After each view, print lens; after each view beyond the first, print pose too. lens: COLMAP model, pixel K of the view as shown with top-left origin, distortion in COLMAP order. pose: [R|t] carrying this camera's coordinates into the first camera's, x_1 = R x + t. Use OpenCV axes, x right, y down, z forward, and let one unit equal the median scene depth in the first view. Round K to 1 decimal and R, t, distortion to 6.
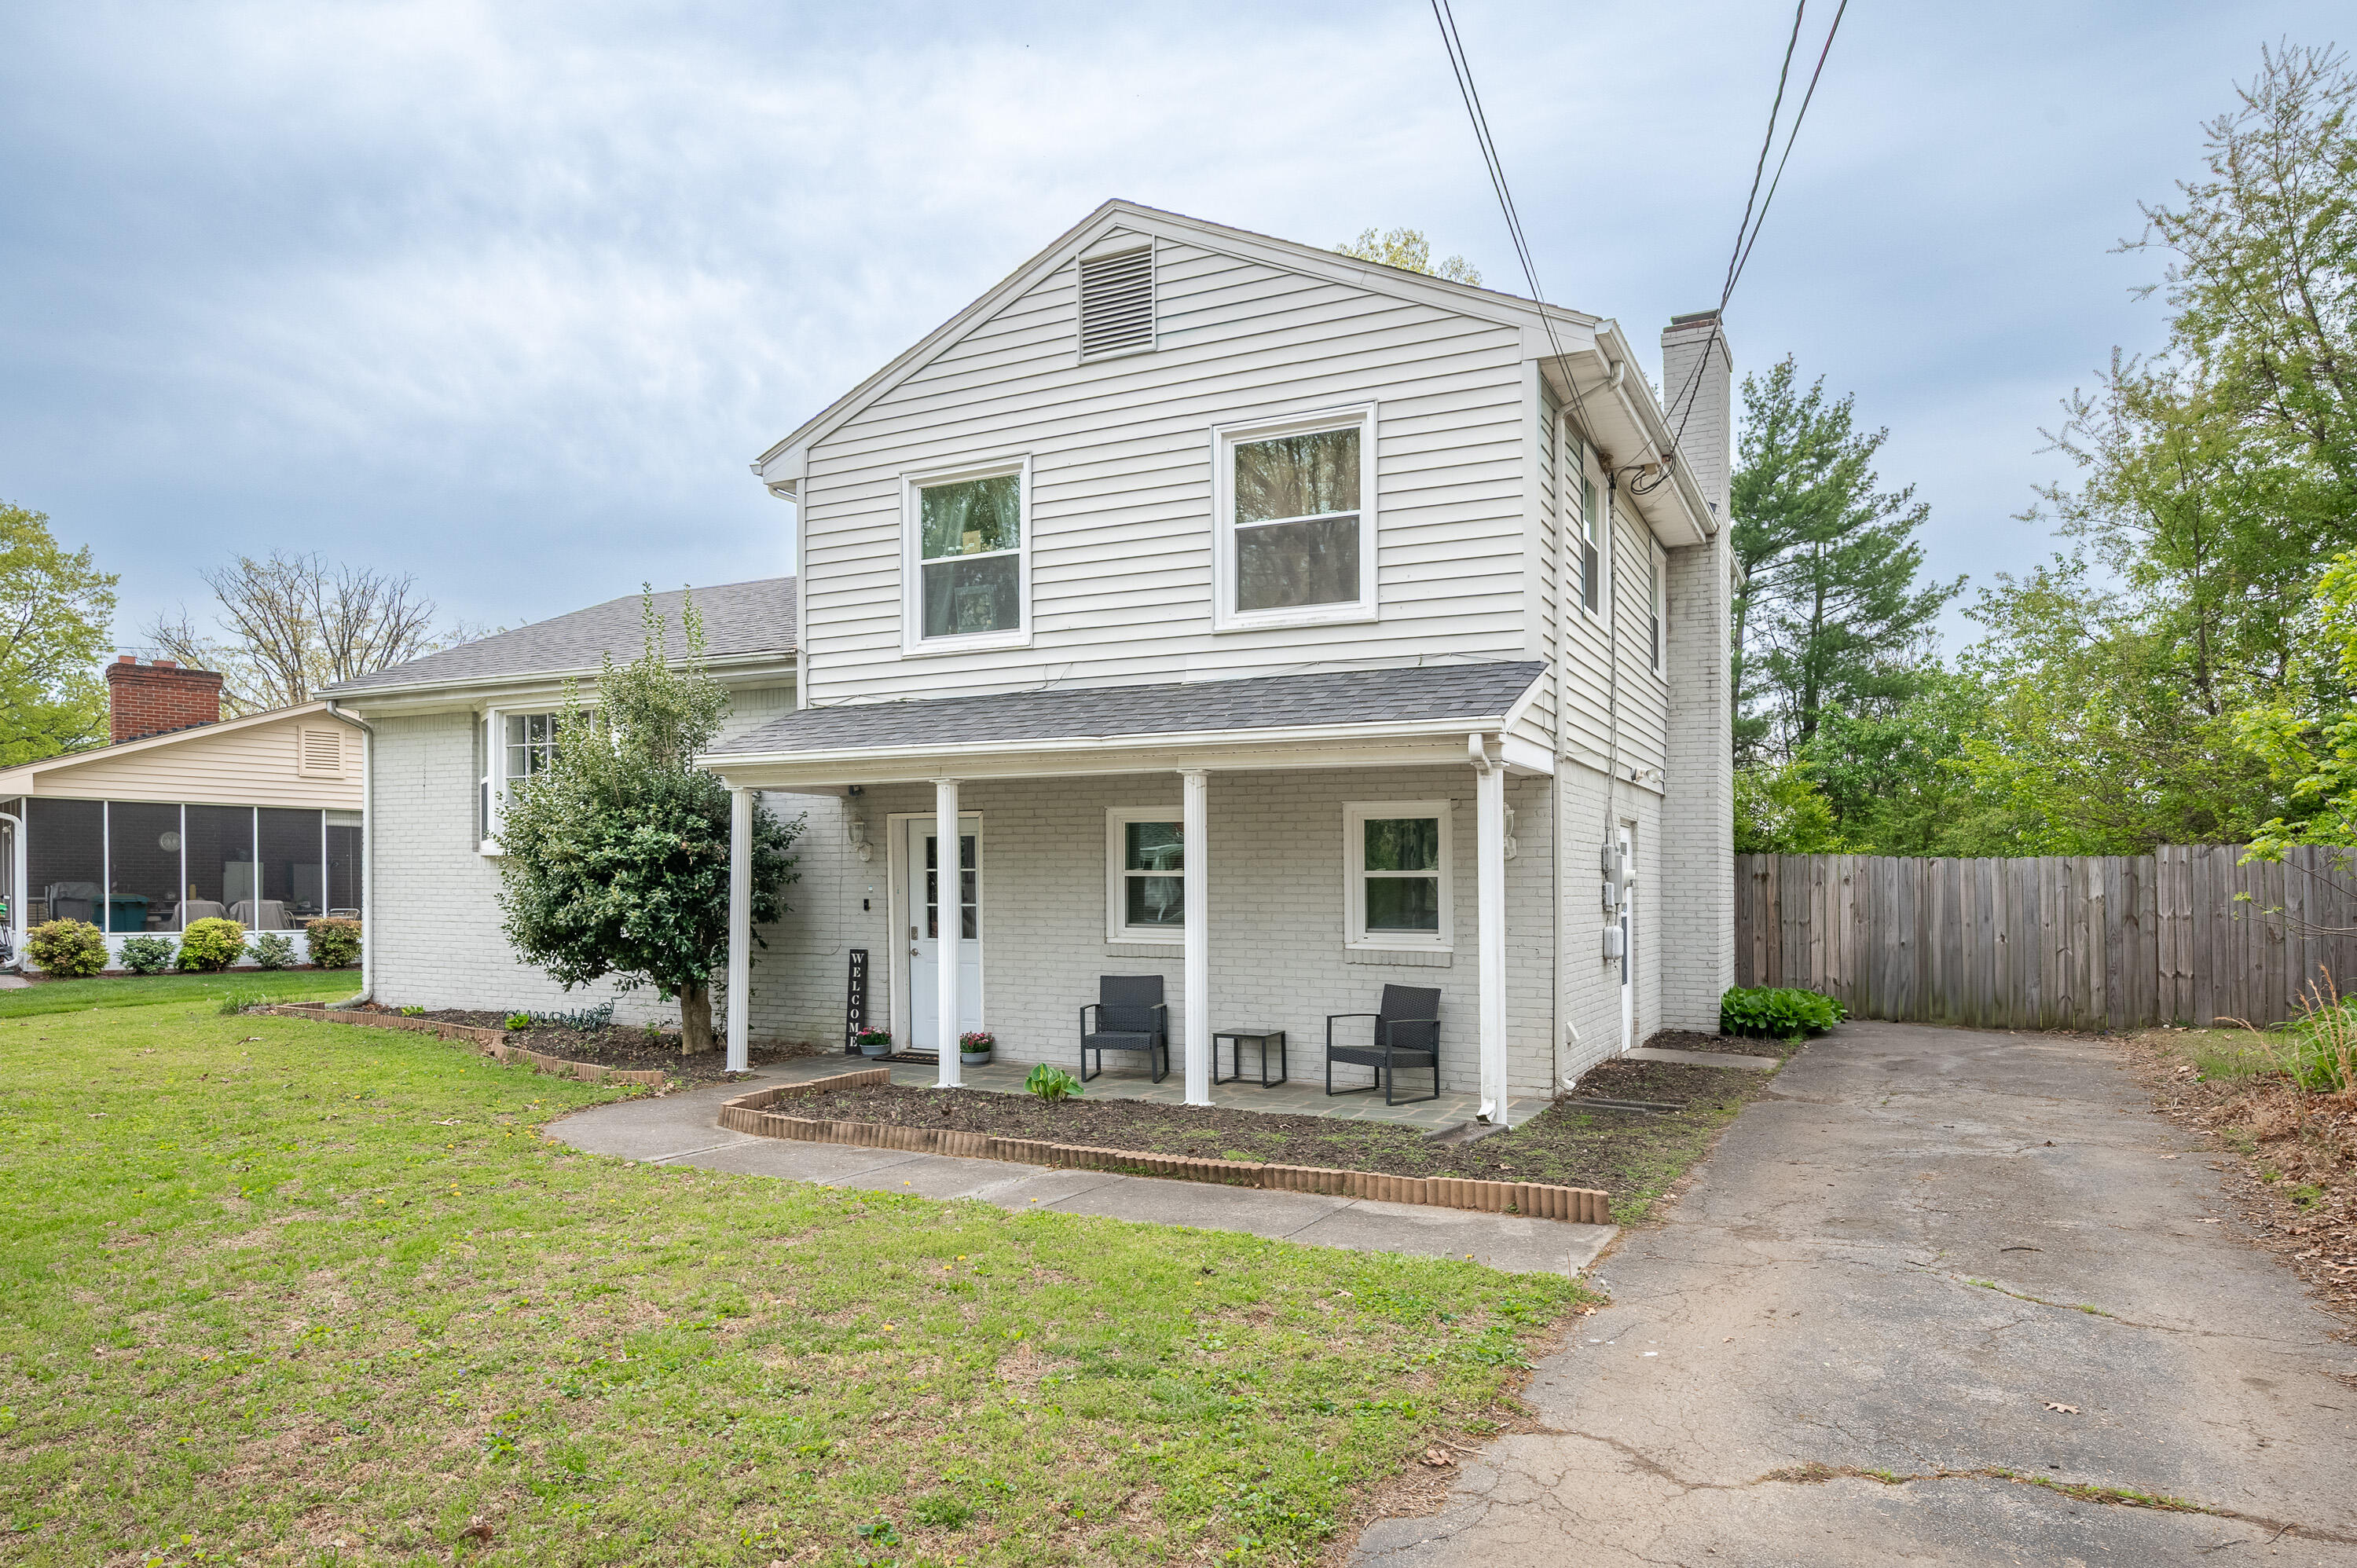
lens RADIAL K [[1317.8, 0, 1285.3], [0, 1317.8, 832.3], [0, 0, 1]] dist [0.004737, 0.001819]
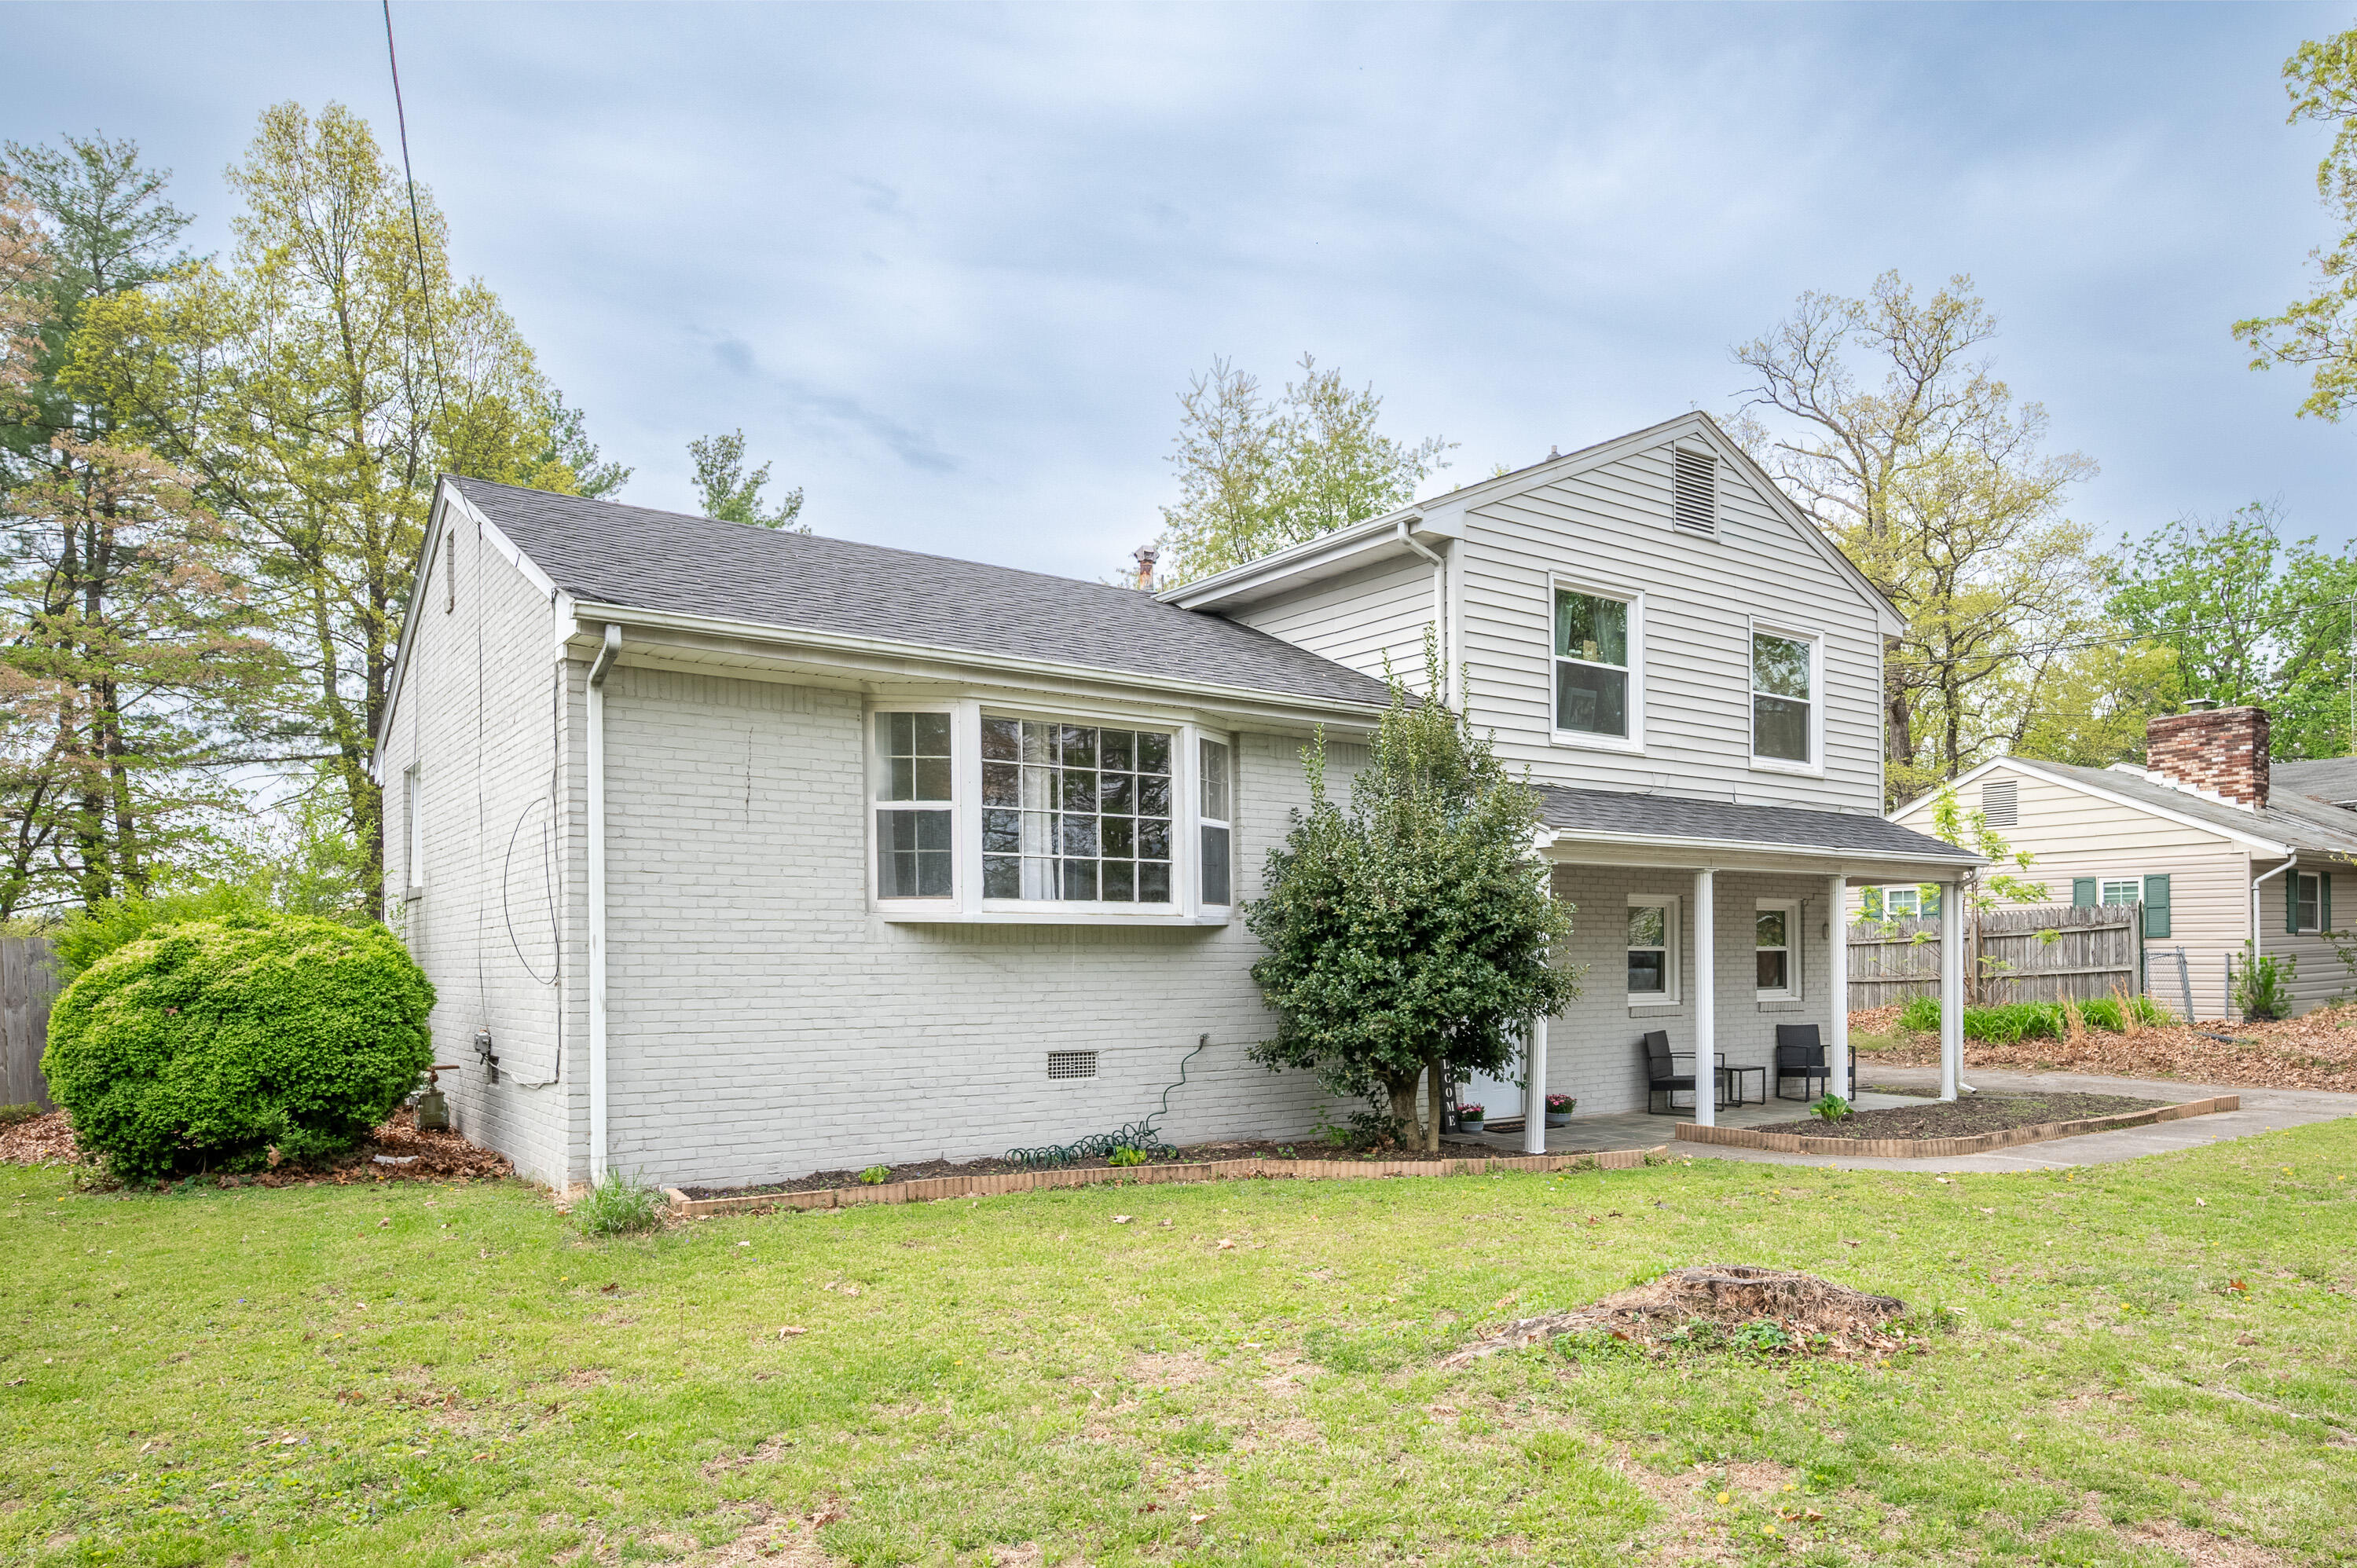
lens RADIAL K [[1317.8, 0, 1260.0], [0, 1317.8, 903.3], [0, 0, 1]] dist [0.004737, 0.001819]
pose [[0.533143, 0.026655, 0.845605, -1.332618], [-0.027222, 0.999526, -0.014343, 0.016287], [-0.845587, -0.015372, 0.533616, 0.645404]]
